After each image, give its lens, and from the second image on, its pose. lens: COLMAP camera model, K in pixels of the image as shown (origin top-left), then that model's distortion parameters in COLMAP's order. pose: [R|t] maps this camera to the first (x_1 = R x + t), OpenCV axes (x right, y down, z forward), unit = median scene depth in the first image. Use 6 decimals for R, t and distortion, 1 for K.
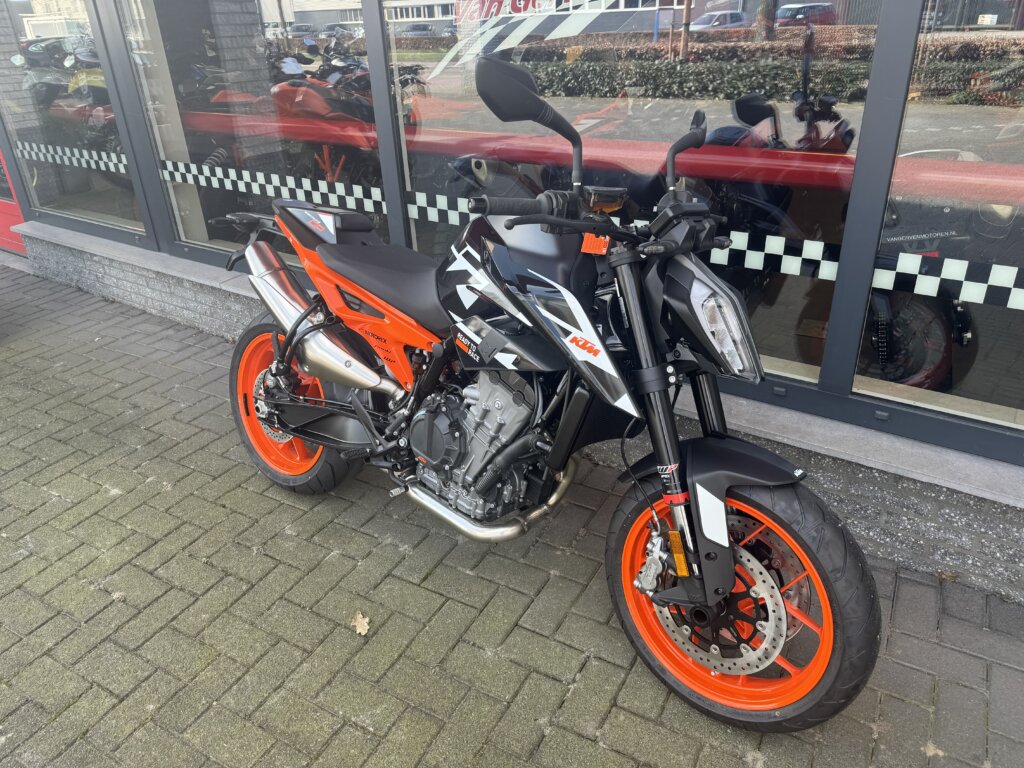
lens RADIAL K [[711.9, 0, 522.0], [0, 711.9, 369.8], [0, 0, 1]] dist [0.044381, -0.048797]
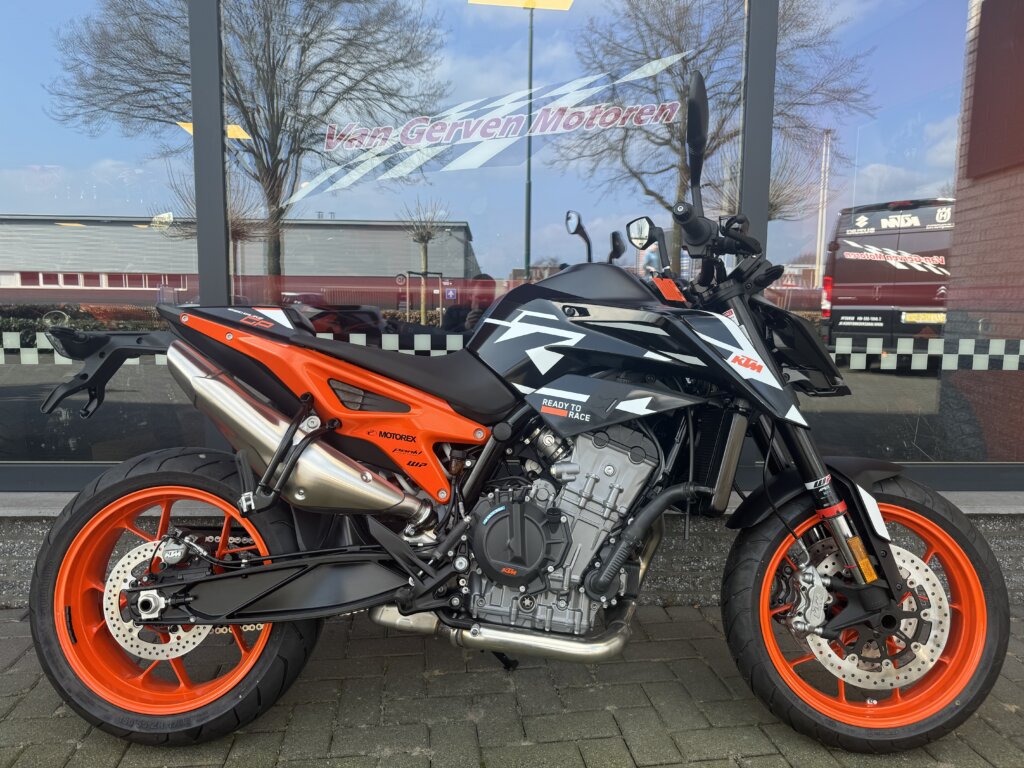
lens RADIAL K [[706.1, 0, 512.0], [0, 706.1, 384.0], [0, 0, 1]] dist [0.039772, -0.052049]
pose [[0.796268, -0.024213, 0.604459, -0.531985], [0.230733, 0.935820, -0.266464, 0.124603], [-0.559213, 0.351646, 0.750750, 0.306705]]
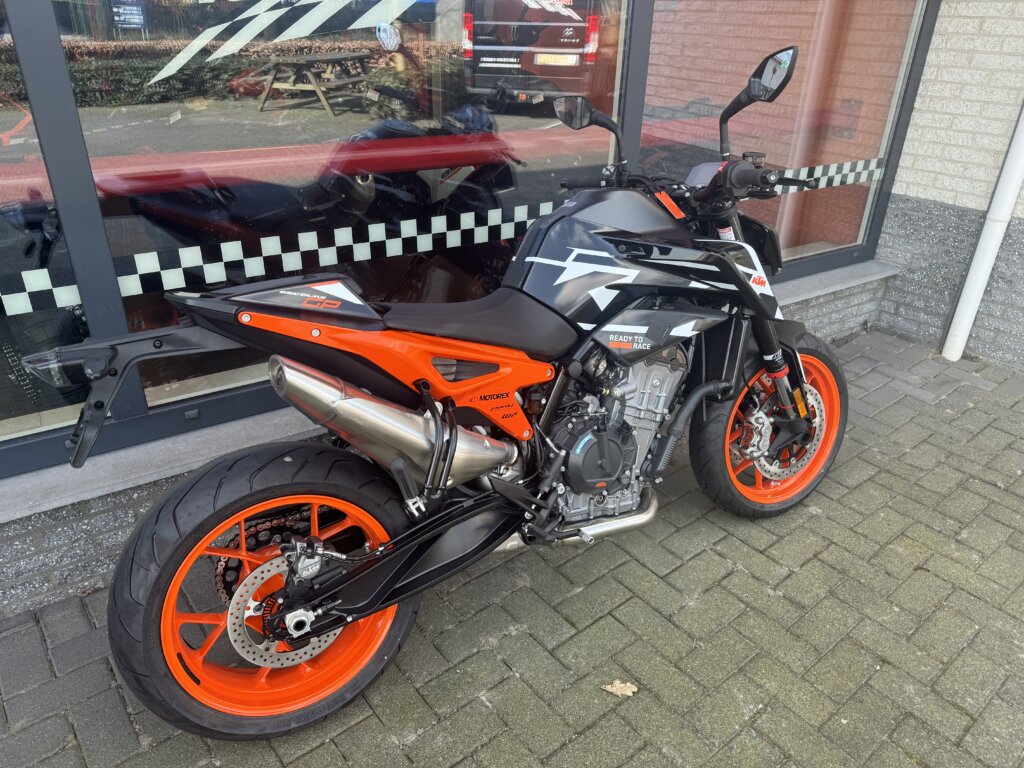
lens RADIAL K [[706.1, 0, 512.0], [0, 706.1, 384.0], [0, 0, 1]] dist [0.039772, -0.052049]
pose [[0.370003, -0.384944, 0.845527, -0.803130], [0.373924, 0.894850, 0.243770, -0.228437], [-0.850458, 0.225967, 0.475037, 0.561916]]
